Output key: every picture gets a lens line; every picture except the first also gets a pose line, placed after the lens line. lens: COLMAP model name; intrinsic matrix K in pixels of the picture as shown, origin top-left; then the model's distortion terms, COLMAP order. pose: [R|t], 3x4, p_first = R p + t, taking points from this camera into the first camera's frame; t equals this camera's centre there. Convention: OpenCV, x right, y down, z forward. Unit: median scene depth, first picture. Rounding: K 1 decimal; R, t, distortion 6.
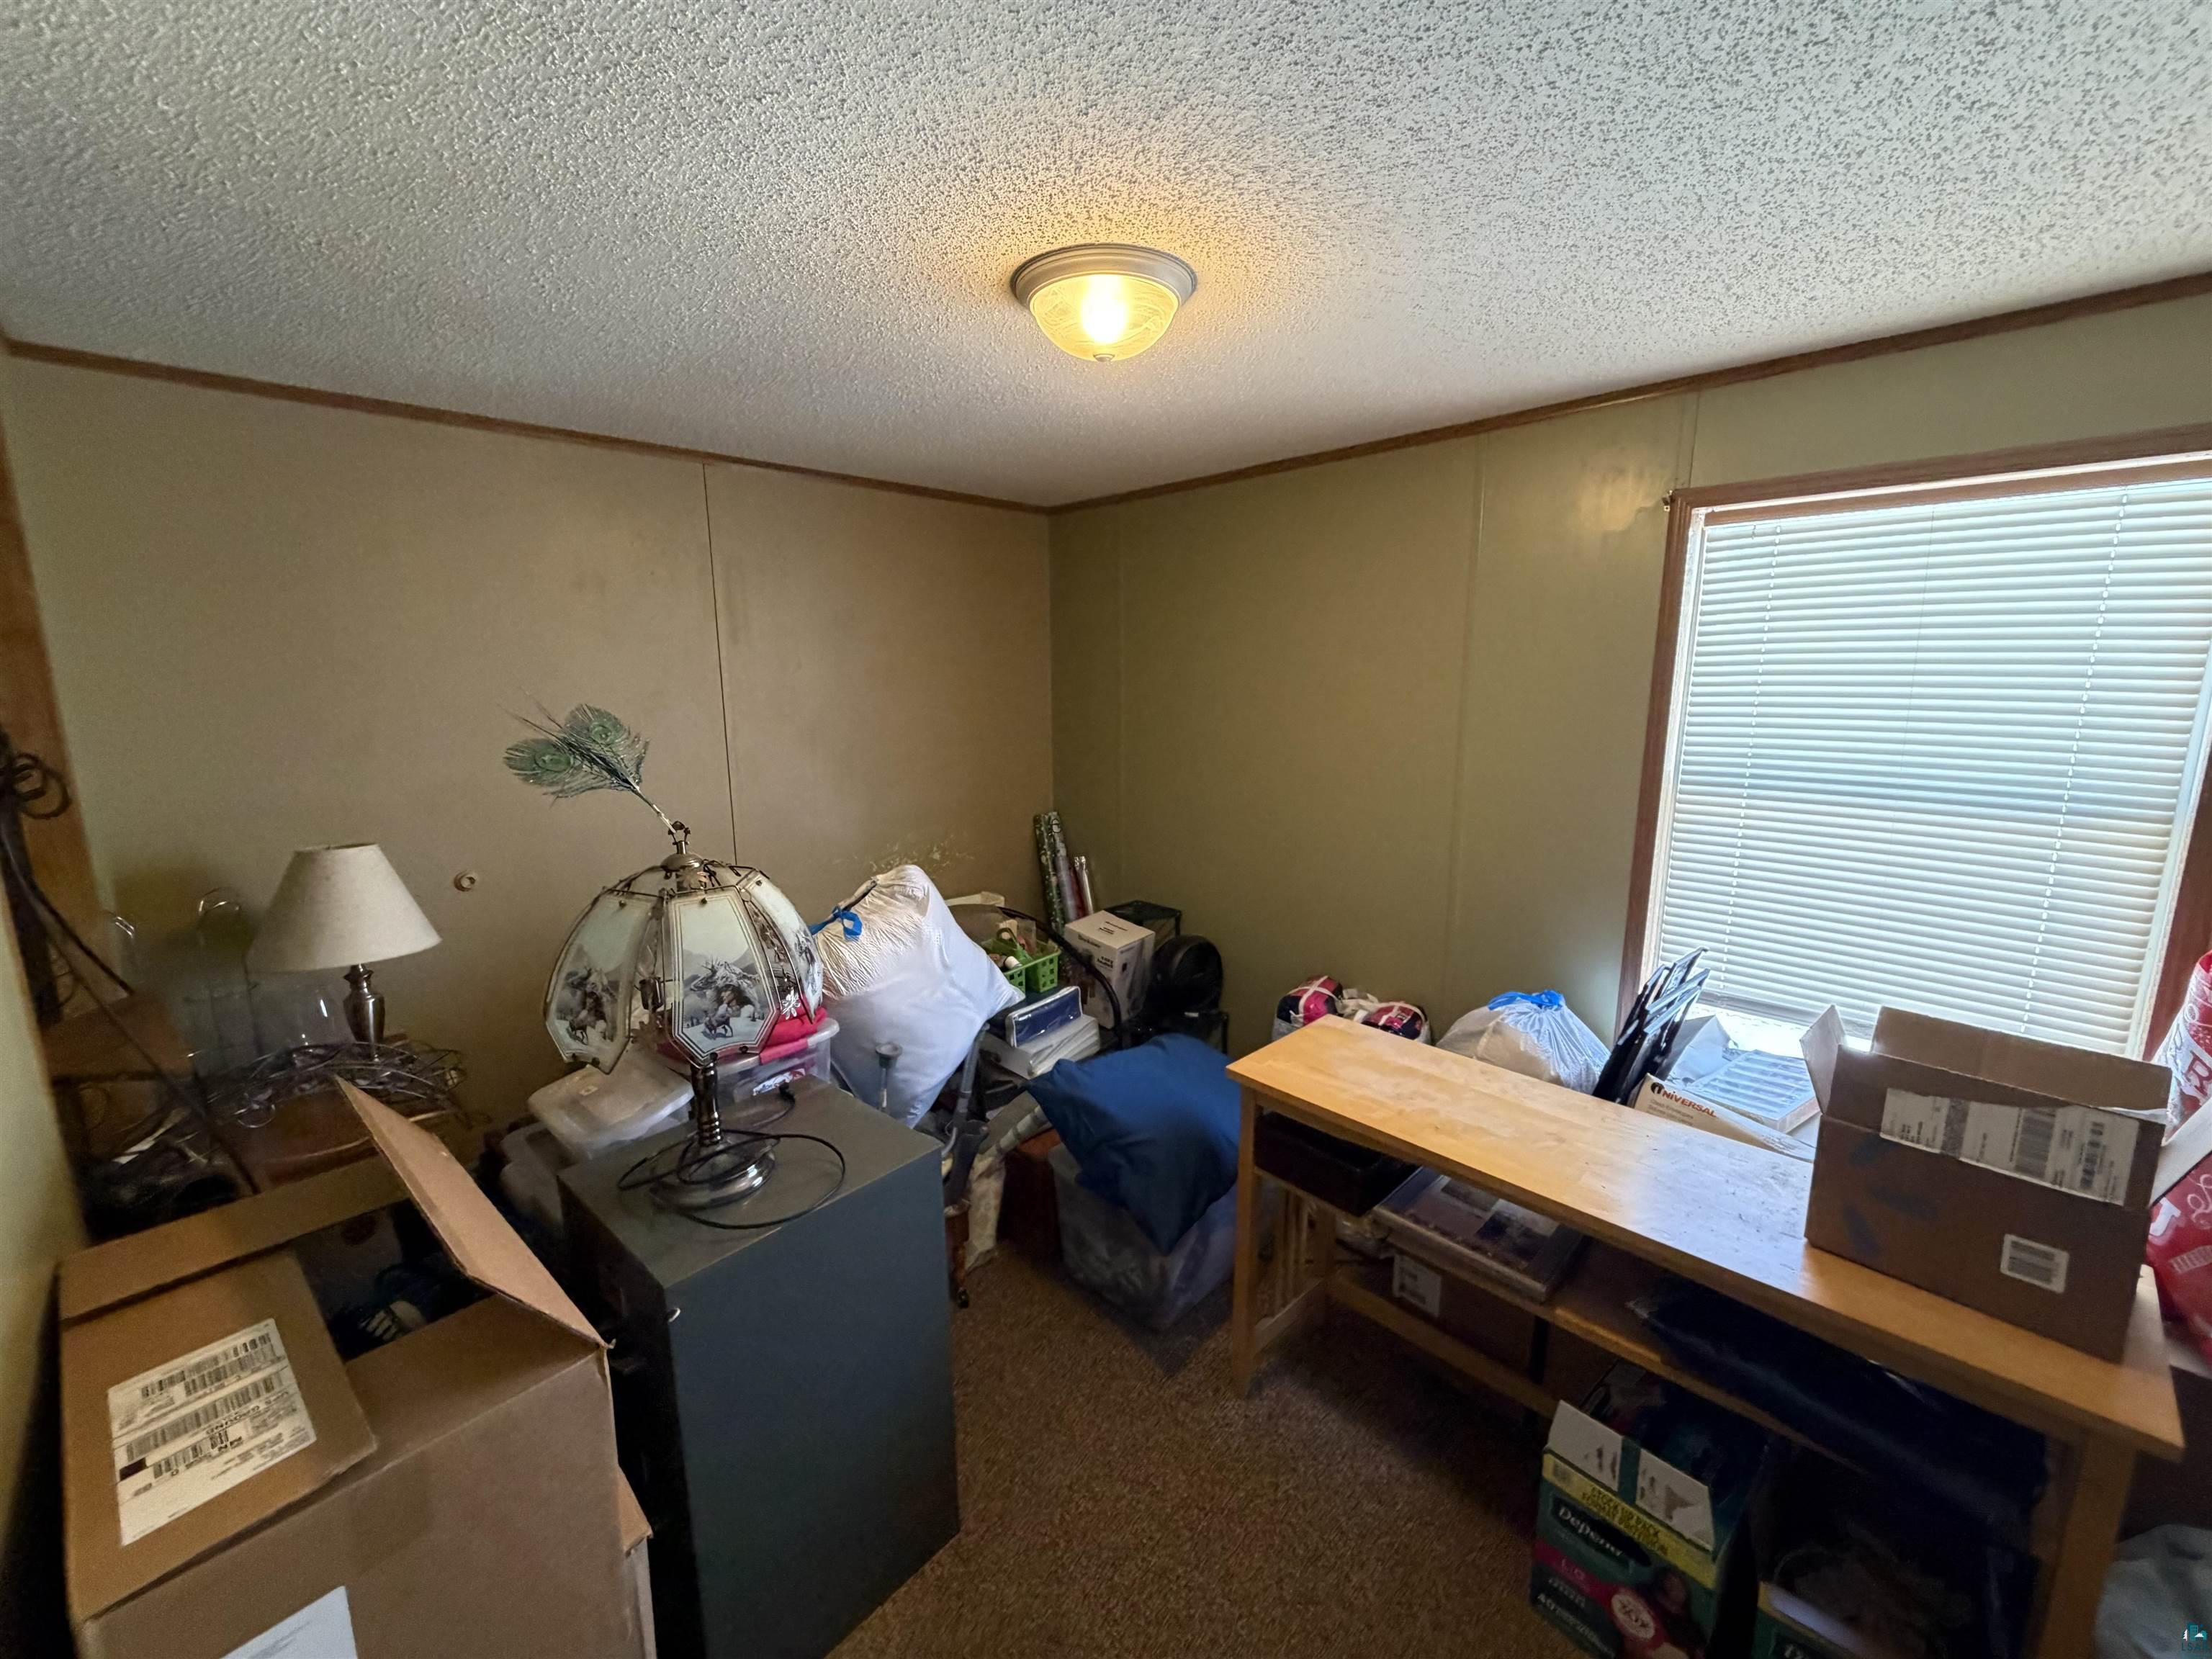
lens RADIAL K [[880.2, 0, 1100.6], [0, 880.2, 831.2], [0, 0, 1]] dist [0.002305, -0.000557]
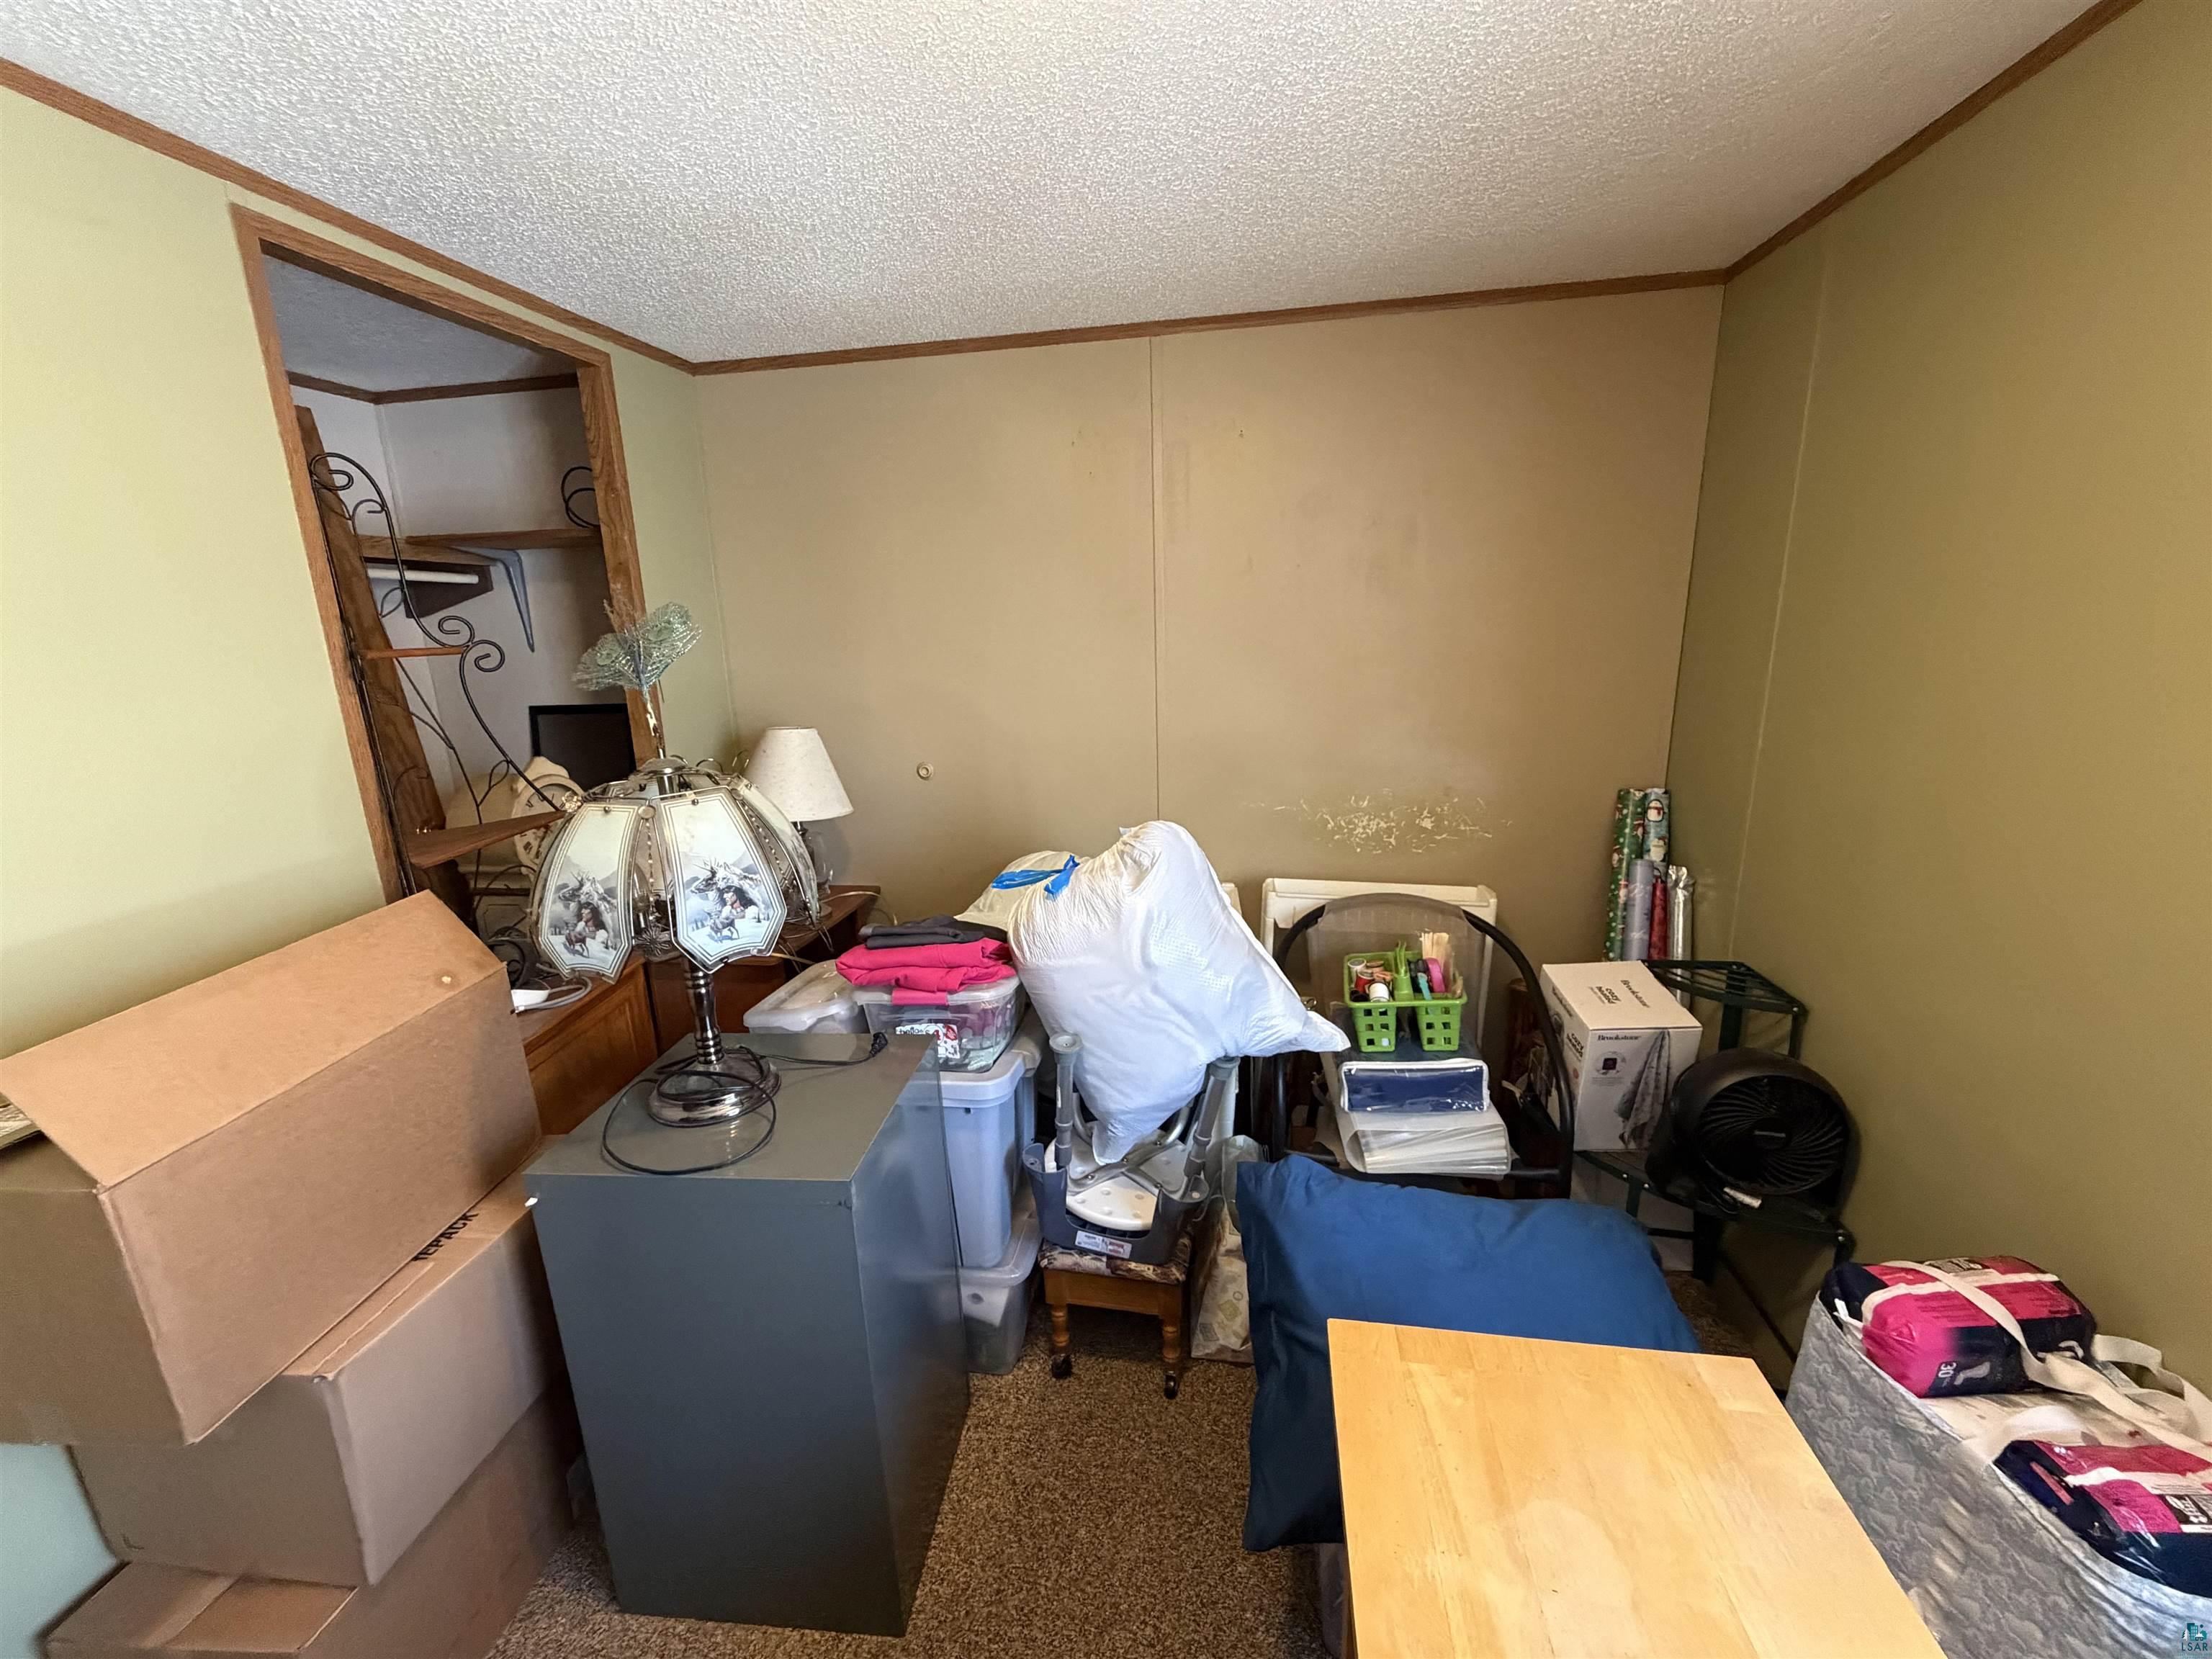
lens RADIAL K [[880.2, 0, 1100.6], [0, 880.2, 831.2], [0, 0, 1]] dist [0.002305, -0.000557]
pose [[0.589544, 0.179167, -0.787614, 0.296592], [-0.117363, 0.983742, 0.135934, -0.042785], [0.799164, 0.012298, 0.600987, 0.426368]]
